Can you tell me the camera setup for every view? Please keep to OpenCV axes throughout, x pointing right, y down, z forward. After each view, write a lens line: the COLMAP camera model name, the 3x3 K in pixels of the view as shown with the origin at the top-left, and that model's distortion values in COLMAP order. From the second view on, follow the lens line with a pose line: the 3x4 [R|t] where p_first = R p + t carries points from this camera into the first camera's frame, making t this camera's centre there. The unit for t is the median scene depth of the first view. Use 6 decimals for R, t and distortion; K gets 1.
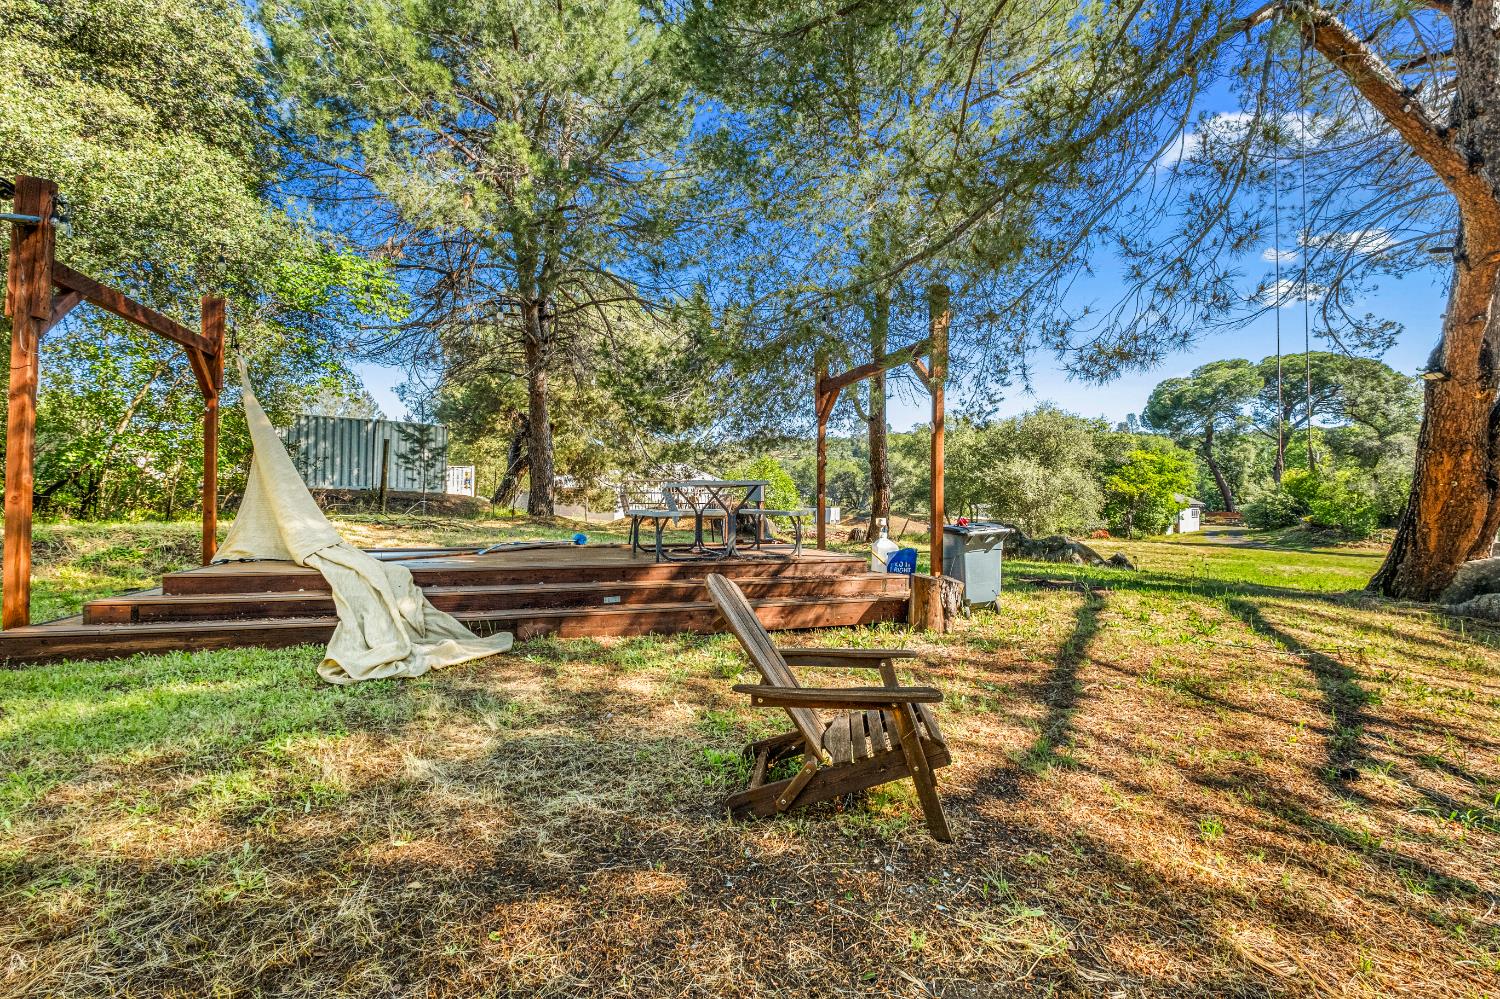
lens RADIAL K [[648.4, 0, 750.6], [0, 648.4, 499.0], [0, 0, 1]] dist [-0.006900, 0.001086]
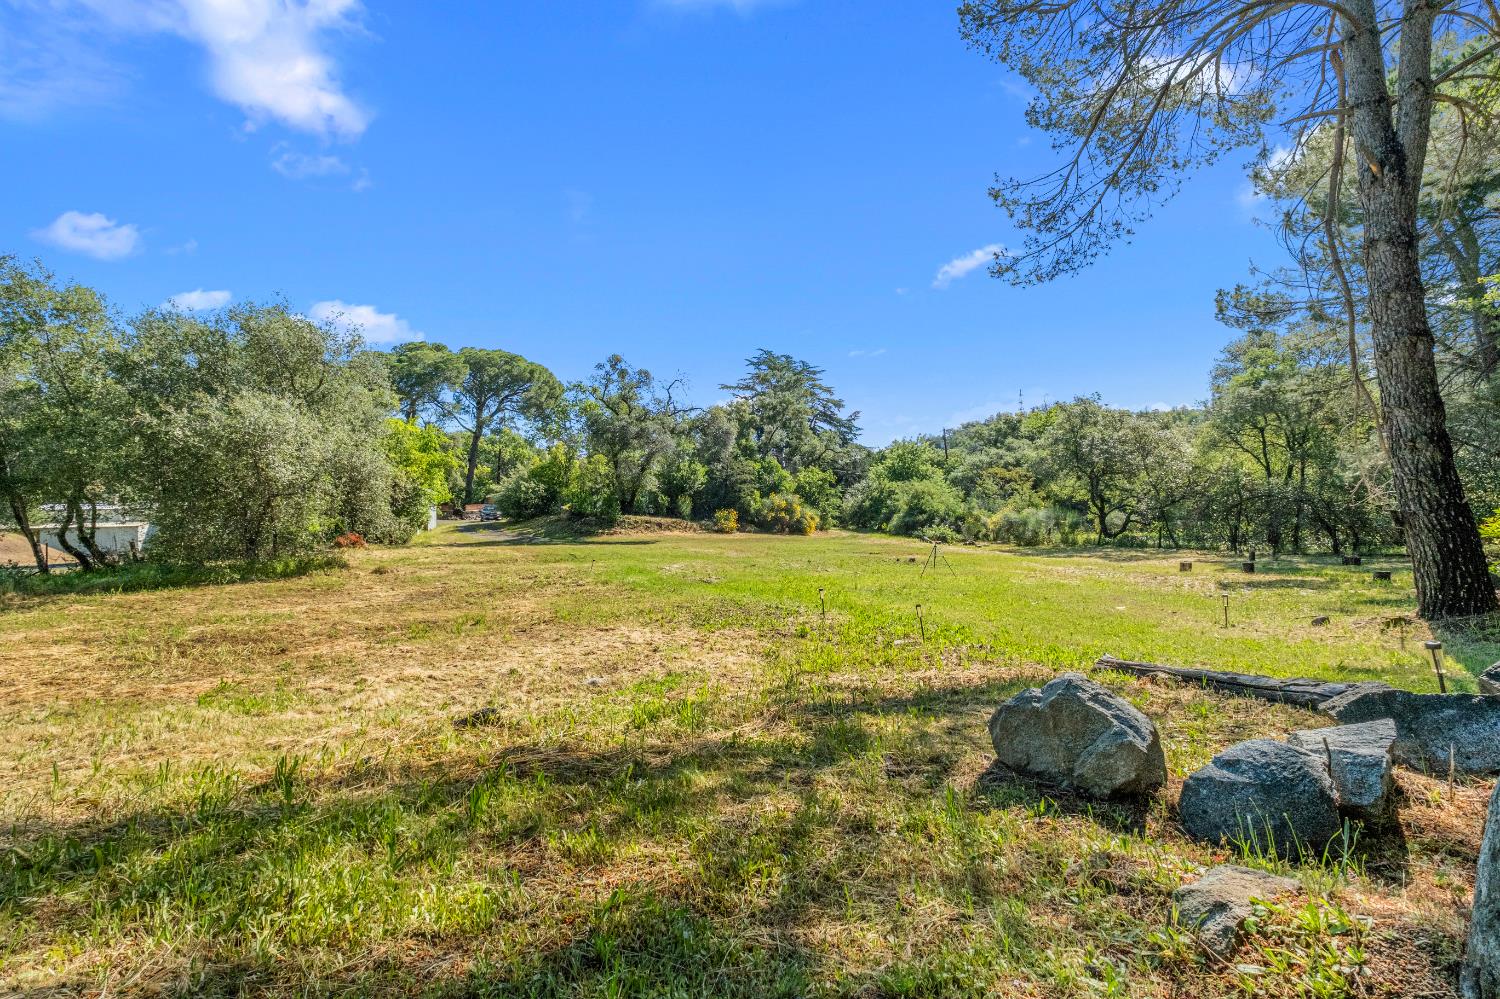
lens RADIAL K [[648.4, 0, 751.6], [0, 648.4, 499.2], [0, 0, 1]] dist [-0.006900, 0.001086]
pose [[0.378193, -0.000951, 0.925726, 0.073160], [-0.006234, 0.999974, 0.003575, 0.012185], [-0.925706, -0.007123, 0.378177, 0.351299]]
